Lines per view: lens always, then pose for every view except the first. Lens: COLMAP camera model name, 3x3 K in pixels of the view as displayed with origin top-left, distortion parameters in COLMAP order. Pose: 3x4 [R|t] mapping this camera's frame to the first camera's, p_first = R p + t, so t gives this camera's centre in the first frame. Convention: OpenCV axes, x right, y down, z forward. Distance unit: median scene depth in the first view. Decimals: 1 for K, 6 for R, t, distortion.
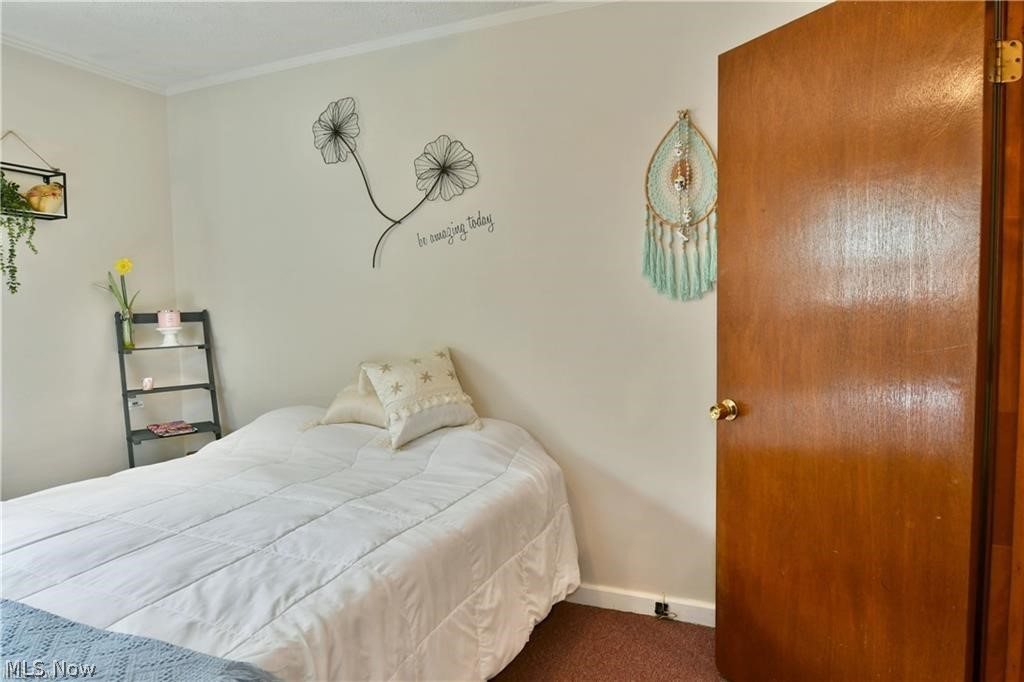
lens RADIAL K [[628.3, 0, 509.7], [0, 628.3, 342.0], [0, 0, 1]] dist [-0.013594, -0.004570]
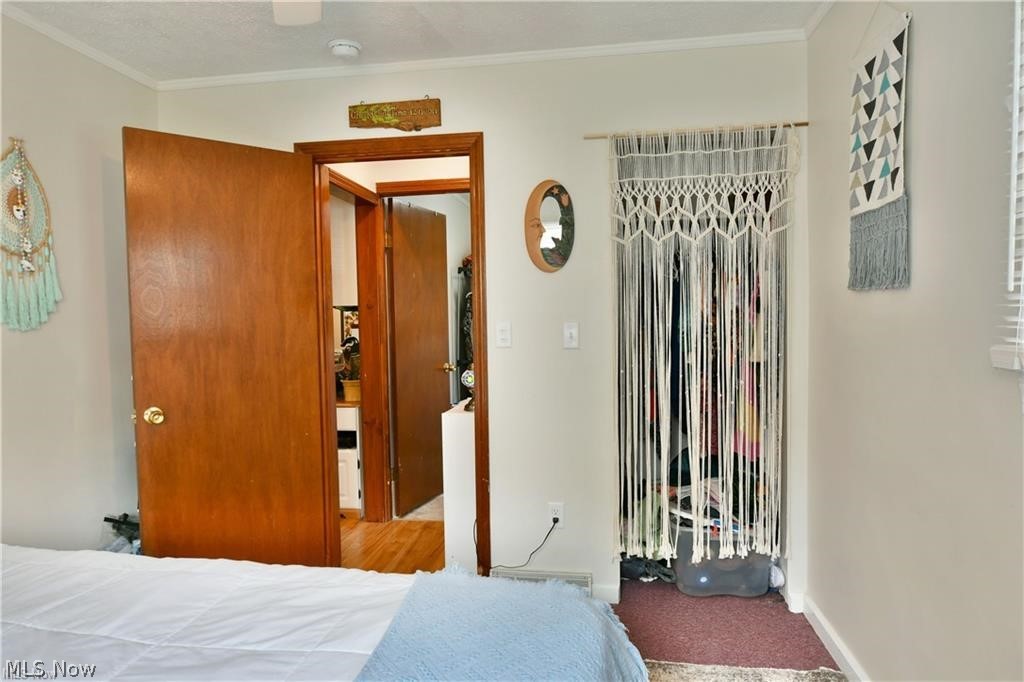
lens RADIAL K [[628.3, 0, 509.7], [0, 628.3, 342.0], [0, 0, 1]] dist [-0.013594, -0.004570]
pose [[-0.248774, -0.017305, 0.968407, -1.180350], [0.090705, 0.995030, 0.041082, -0.027164], [-0.964305, 0.098059, -0.245968, 0.703348]]
